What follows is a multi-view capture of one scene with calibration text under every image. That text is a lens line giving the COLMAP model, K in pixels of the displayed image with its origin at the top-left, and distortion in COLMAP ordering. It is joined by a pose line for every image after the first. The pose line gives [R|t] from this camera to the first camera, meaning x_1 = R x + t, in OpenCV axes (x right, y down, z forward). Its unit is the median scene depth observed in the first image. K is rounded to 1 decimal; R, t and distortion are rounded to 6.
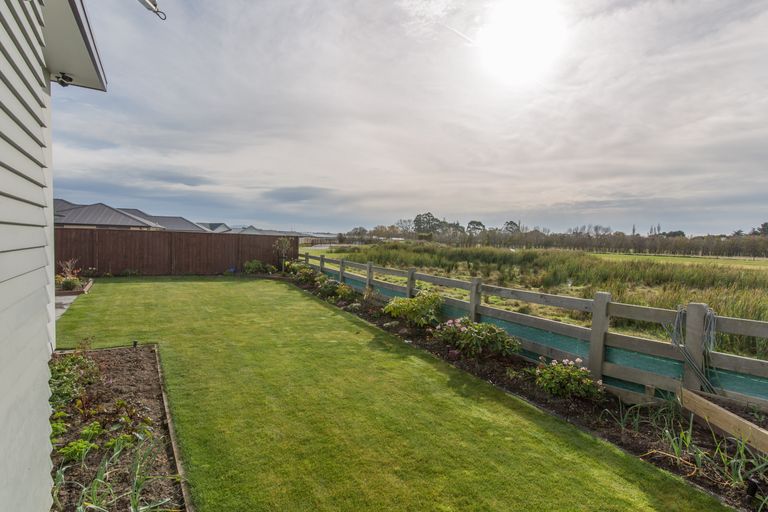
lens RADIAL K [[359.3, 0, 386.2], [0, 359.3, 265.9], [0, 0, 1]] dist [0.002109, 0.000179]
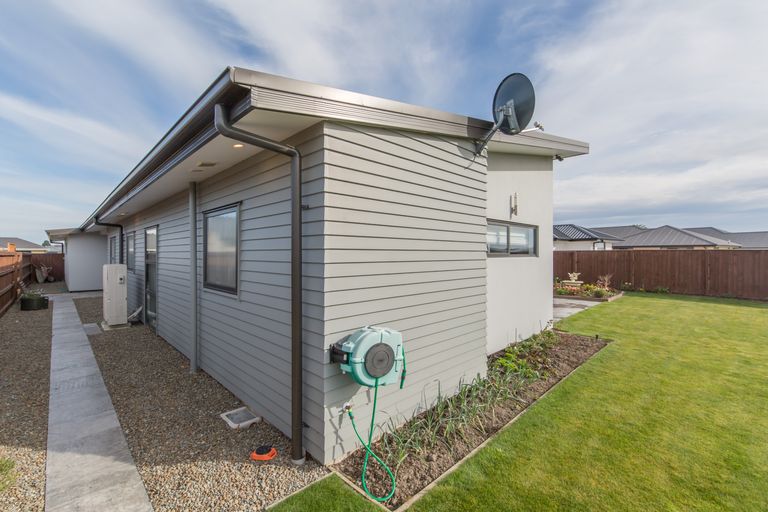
lens RADIAL K [[359.3, 0, 386.2], [0, 359.3, 265.9], [0, 0, 1]] dist [0.002109, 0.000179]
pose [[0.197872, 0.007960, -0.980196, 0.171643], [-0.064882, 0.997880, -0.004994, 0.006341], [0.978078, 0.064585, 0.197969, -0.009589]]
